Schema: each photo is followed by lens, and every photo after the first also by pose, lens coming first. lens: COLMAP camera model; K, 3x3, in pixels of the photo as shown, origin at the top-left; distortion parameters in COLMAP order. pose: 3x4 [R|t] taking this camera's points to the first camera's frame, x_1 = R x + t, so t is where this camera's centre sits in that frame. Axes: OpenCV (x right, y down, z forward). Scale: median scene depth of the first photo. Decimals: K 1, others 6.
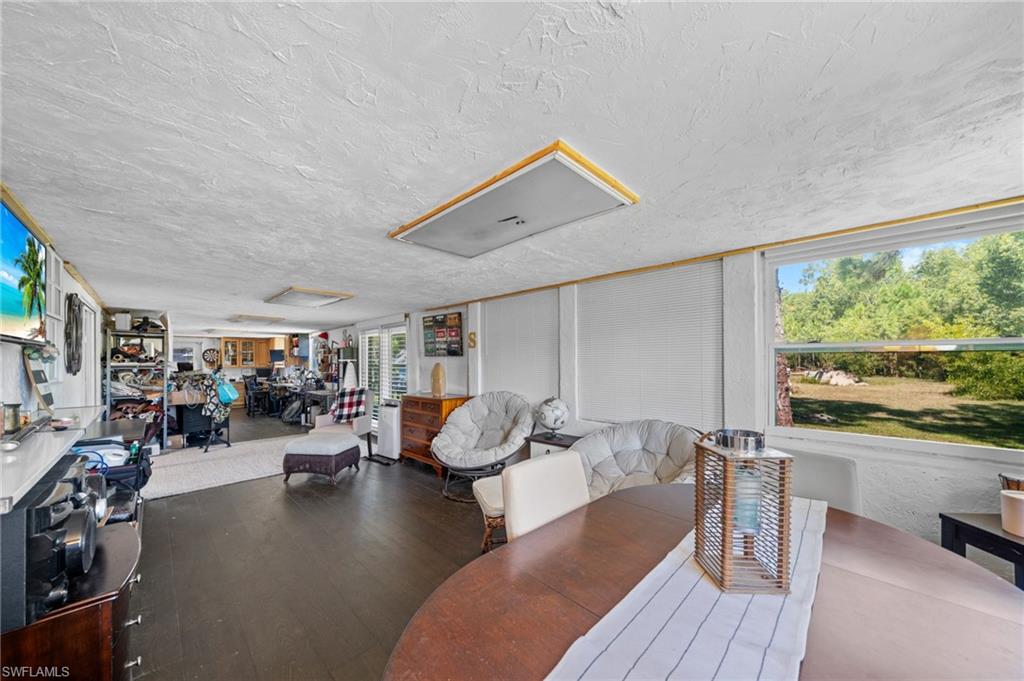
lens RADIAL K [[354.6, 0, 522.4], [0, 354.6, 362.7], [0, 0, 1]] dist [0.000748, 0.000121]
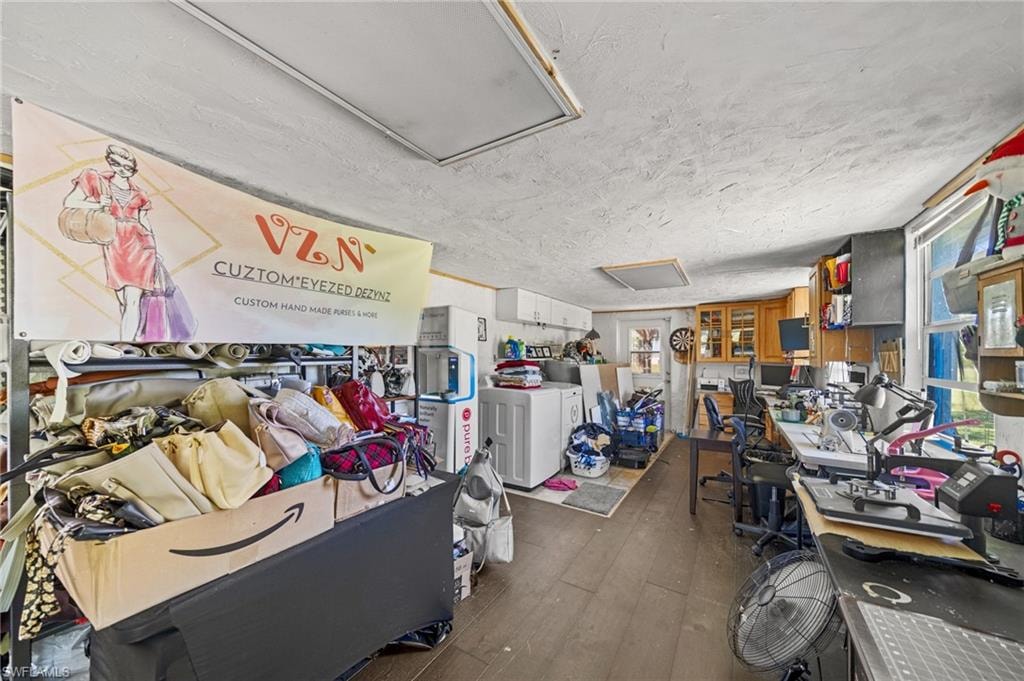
lens RADIAL K [[353.3, 0, 515.8], [0, 353.3, 350.1], [0, 0, 1]] dist [0.000950, -0.000002]
pose [[0.209207, -0.003413, -0.977865, -0.382473], [-0.001855, 0.999991, -0.003887, -0.001298], [0.977870, 0.002627, 0.209199, 0.625887]]
